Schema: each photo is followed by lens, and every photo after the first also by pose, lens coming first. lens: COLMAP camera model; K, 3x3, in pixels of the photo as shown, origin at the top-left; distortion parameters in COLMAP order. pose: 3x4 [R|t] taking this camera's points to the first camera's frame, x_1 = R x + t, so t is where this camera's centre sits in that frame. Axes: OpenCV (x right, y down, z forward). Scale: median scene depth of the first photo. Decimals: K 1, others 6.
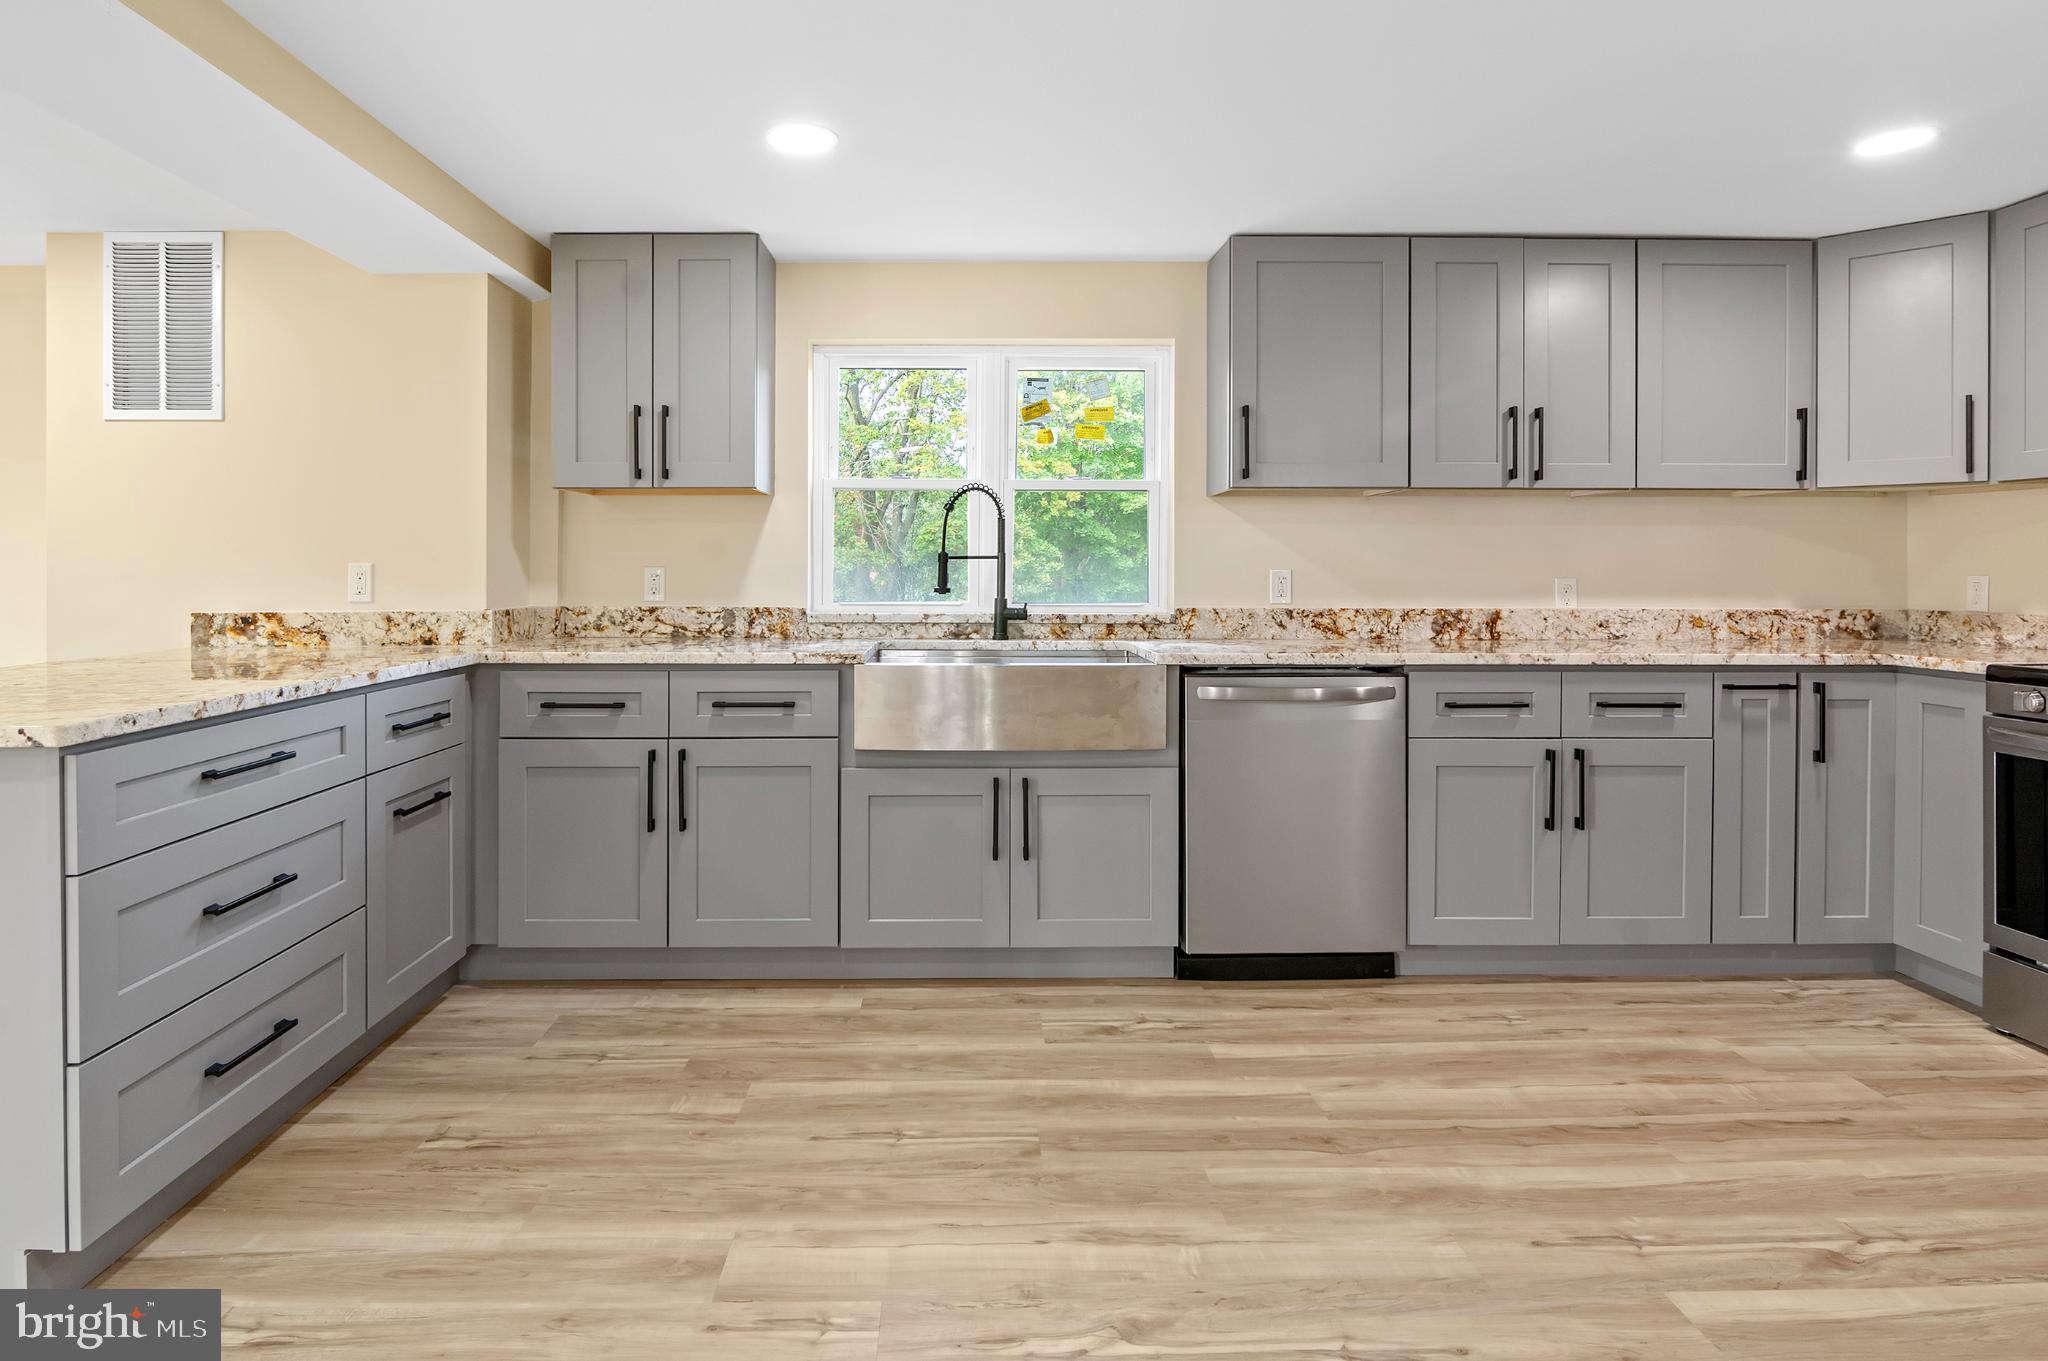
lens RADIAL K [[1049.3, 0, 984.3], [0, 1049.3, 567.1], [0, 0, 1]] dist [-0.001846, -0.000363]
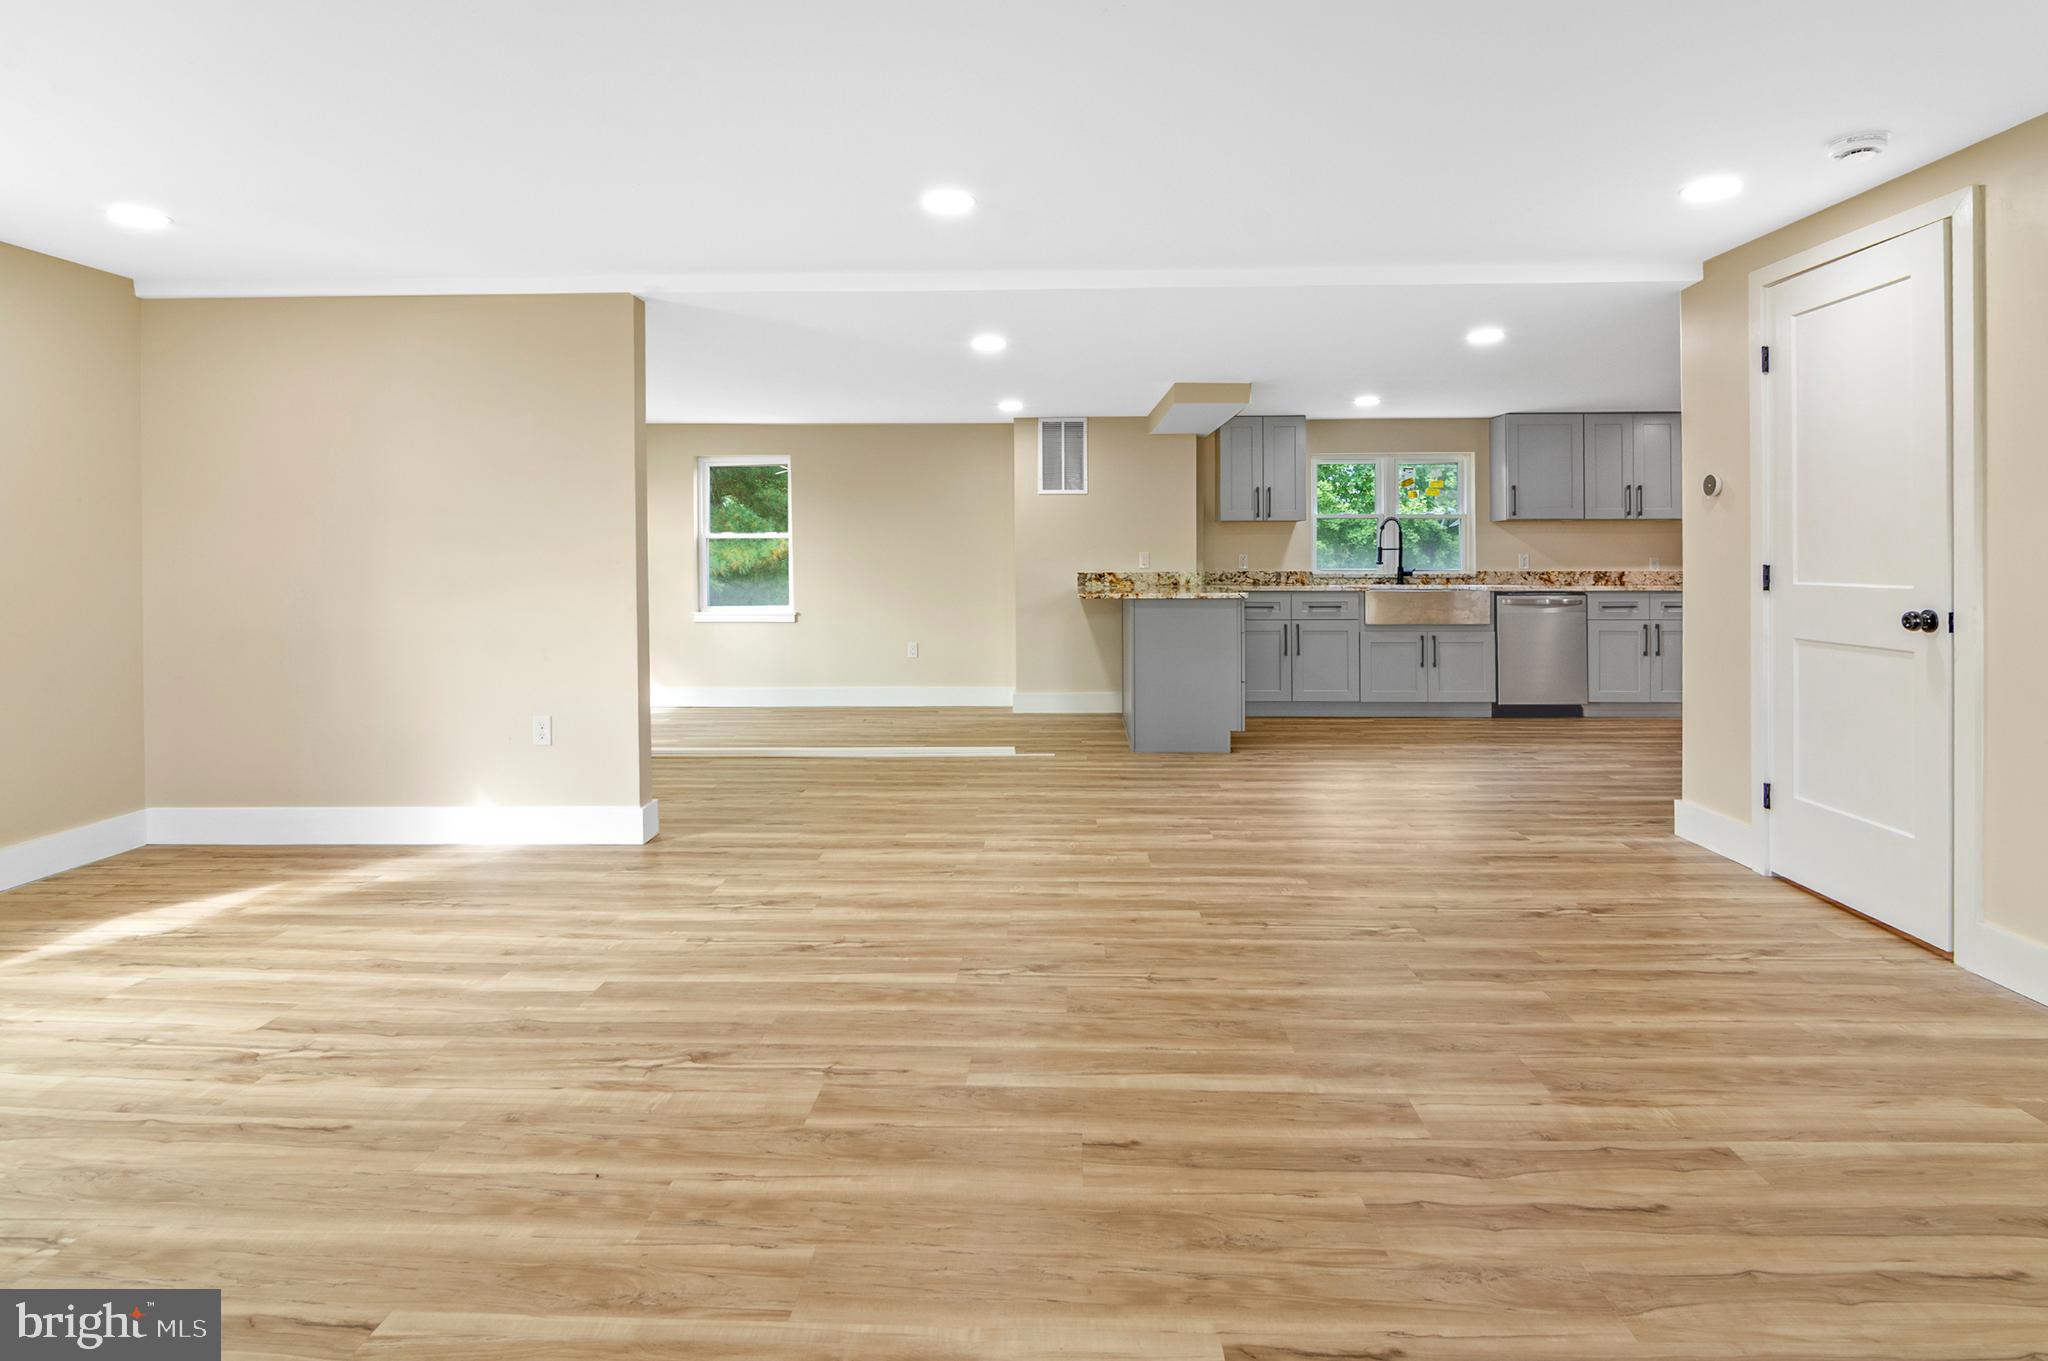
lens RADIAL K [[1059.2, 0, 1022.9], [0, 1059.2, 537.5], [0, 0, 1]] dist [-0.009651, -0.002300]
pose [[0.998101, -0.003767, -0.061477, -0.728032], [0.002624, 0.999822, -0.018658, 0.007531], [0.061536, 0.018461, 0.997934, -1.485839]]
